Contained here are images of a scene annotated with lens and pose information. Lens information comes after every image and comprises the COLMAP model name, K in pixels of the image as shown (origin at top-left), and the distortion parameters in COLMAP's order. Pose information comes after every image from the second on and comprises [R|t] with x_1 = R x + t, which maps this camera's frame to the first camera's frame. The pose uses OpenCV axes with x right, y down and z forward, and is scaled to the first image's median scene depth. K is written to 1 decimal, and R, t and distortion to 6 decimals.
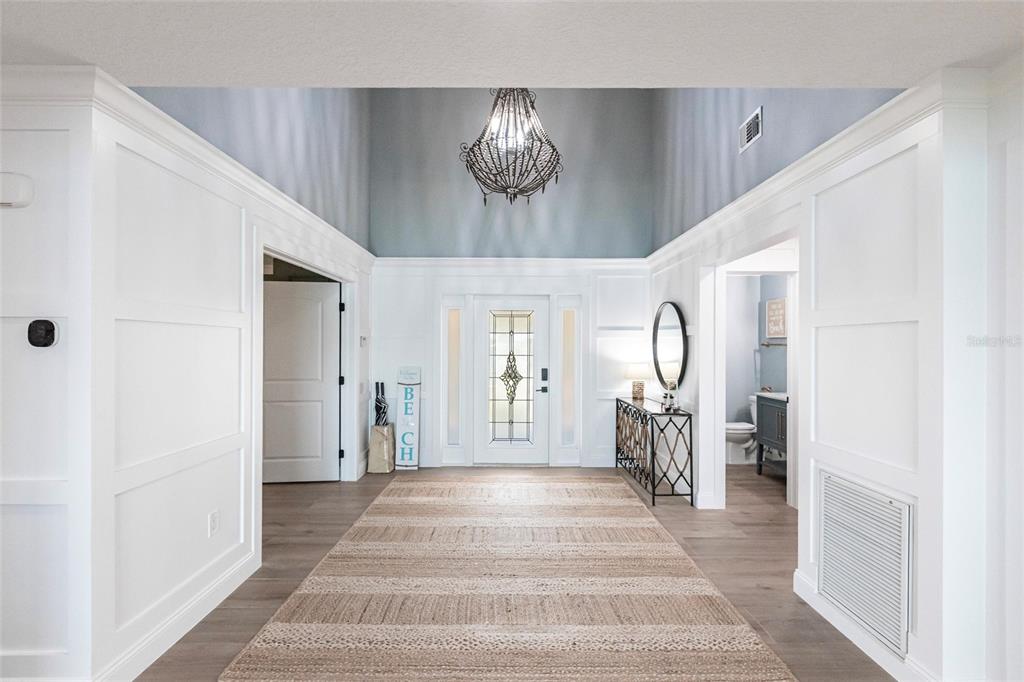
lens RADIAL K [[457.2, 0, 507.3], [0, 457.2, 345.3], [0, 0, 1]] dist [-0.010773, 0.000857]
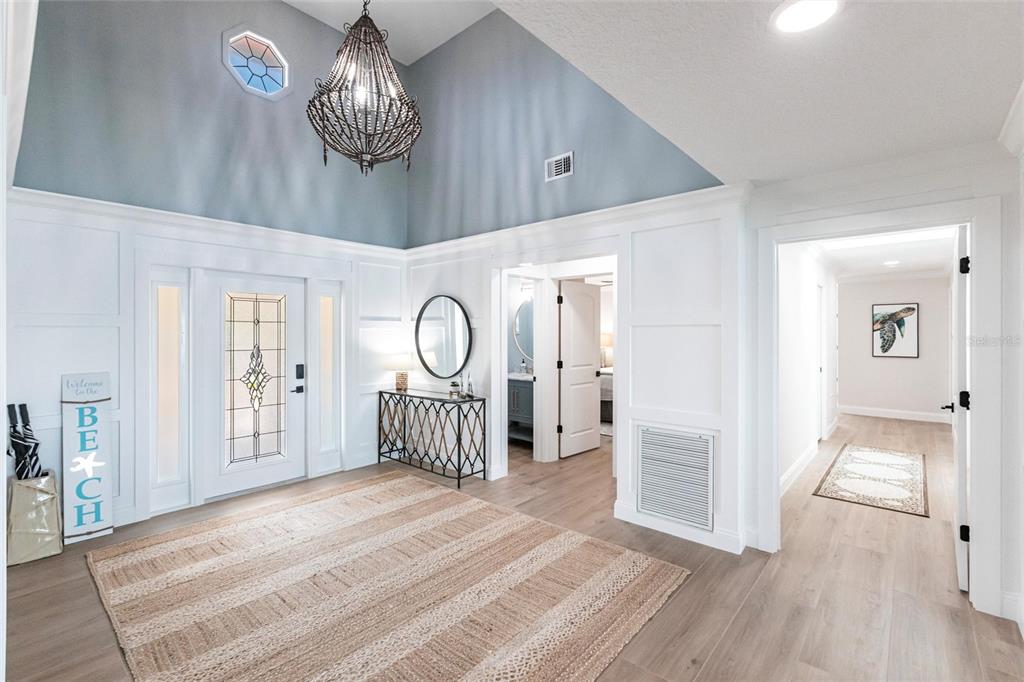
lens RADIAL K [[457.2, 0, 493.8], [0, 457.2, 332.8], [0, 0, 1]] dist [-0.010773, 0.000857]
pose [[0.662919, -0.003477, 0.748683, -0.367642], [0.000412, 0.999991, 0.004279, -0.012998], [-0.748691, -0.002529, 0.662914, 0.206958]]
